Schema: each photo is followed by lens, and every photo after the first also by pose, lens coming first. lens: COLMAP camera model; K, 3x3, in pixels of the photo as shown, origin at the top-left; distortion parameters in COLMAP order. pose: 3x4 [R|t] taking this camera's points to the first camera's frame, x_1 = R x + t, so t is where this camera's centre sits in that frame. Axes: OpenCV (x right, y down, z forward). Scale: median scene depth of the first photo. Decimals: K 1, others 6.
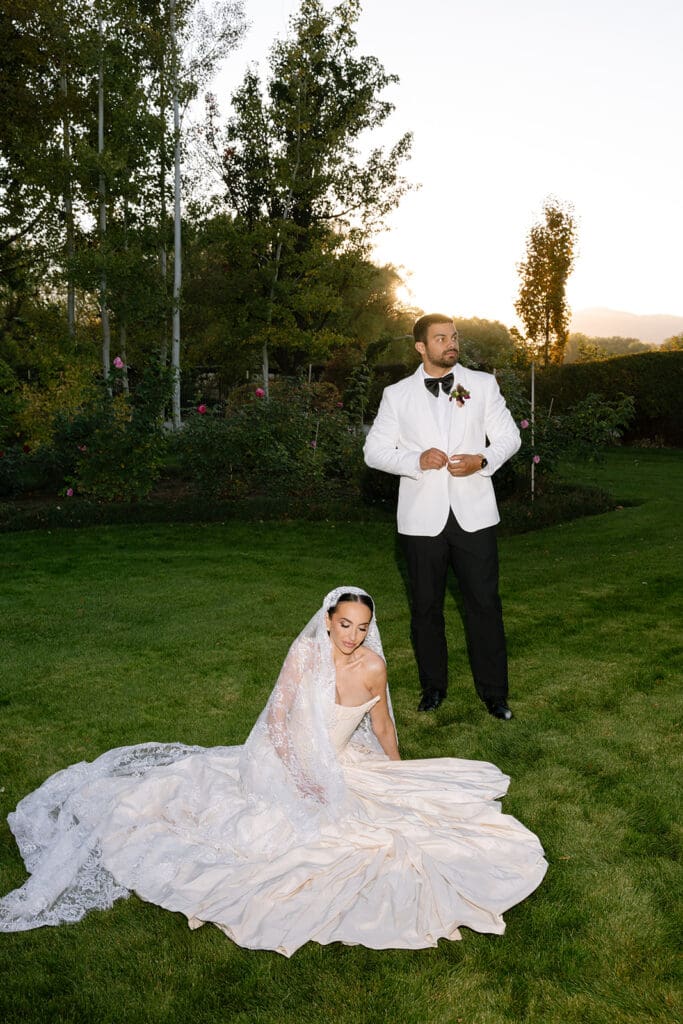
lens RADIAL K [[1031.8, 0, 341.5], [0, 1031.8, 512.0], [0, 0, 1]] dist [0.000529, 0.014401]
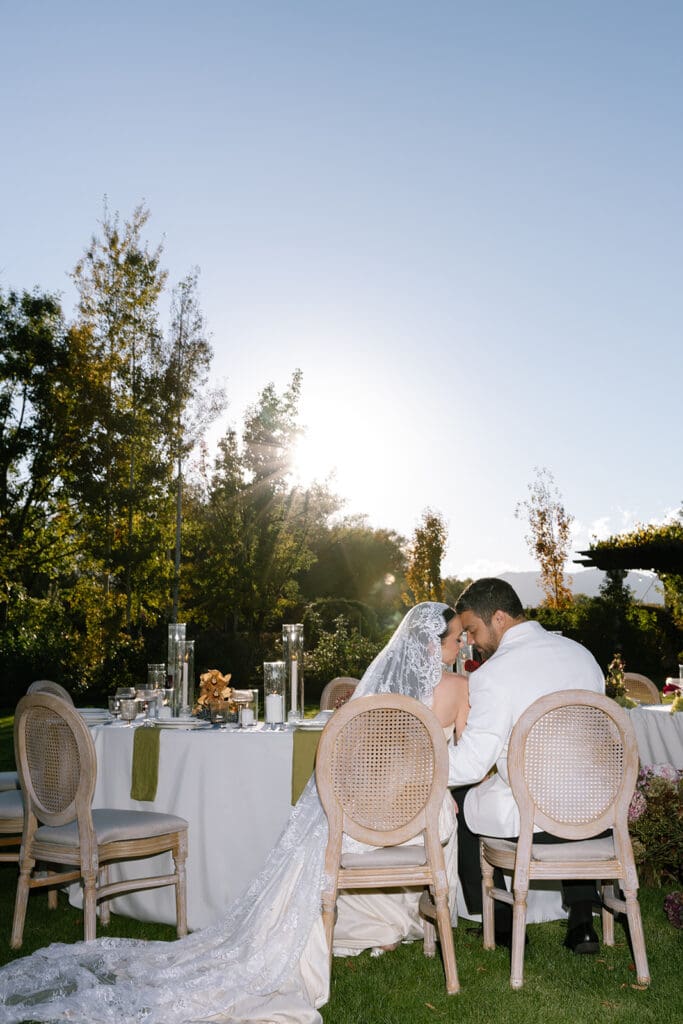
lens RADIAL K [[1043.9, 0, 340.0], [0, 1043.9, 520.1], [0, 0, 1]] dist [0.010548, 0.001862]
pose [[0.999979, -0.005585, -0.003298, 0.202979], [0.004627, 0.970591, -0.240690, 0.193636], [0.004545, 0.240669, 0.970597, -1.193353]]
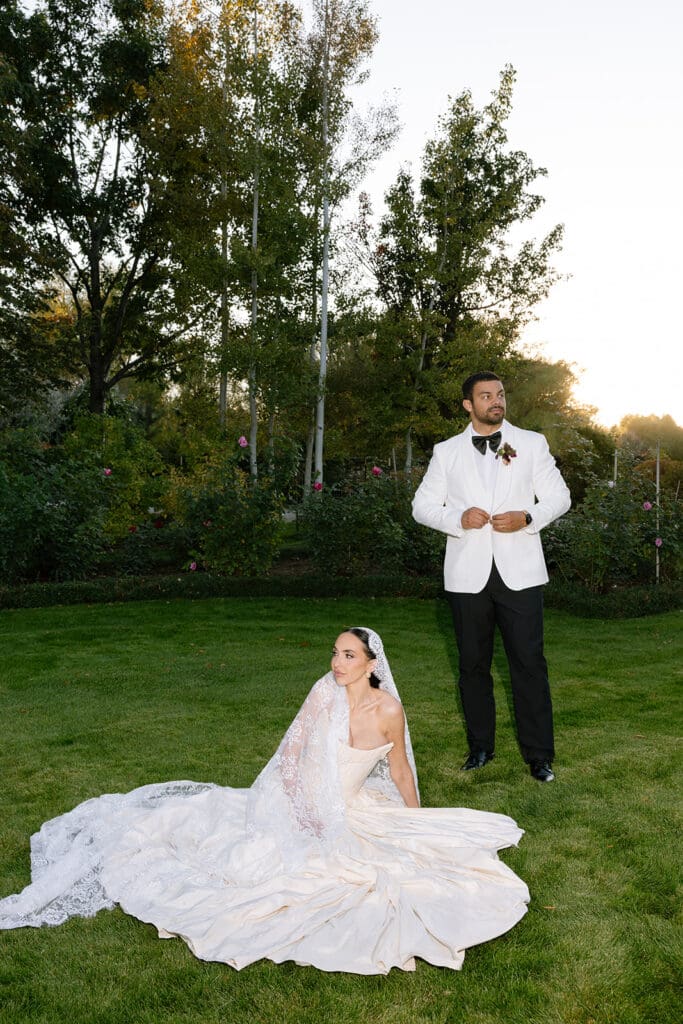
lens RADIAL K [[1043.9, 0, 340.0], [0, 1043.9, 520.1], [0, 0, 1]] dist [0.010548, 0.001862]
pose [[0.986537, 0.017054, -0.162647, 0.065832], [-0.030923, 0.996059, -0.083126, 0.022686], [0.160588, 0.087036, 0.983177, -0.011811]]
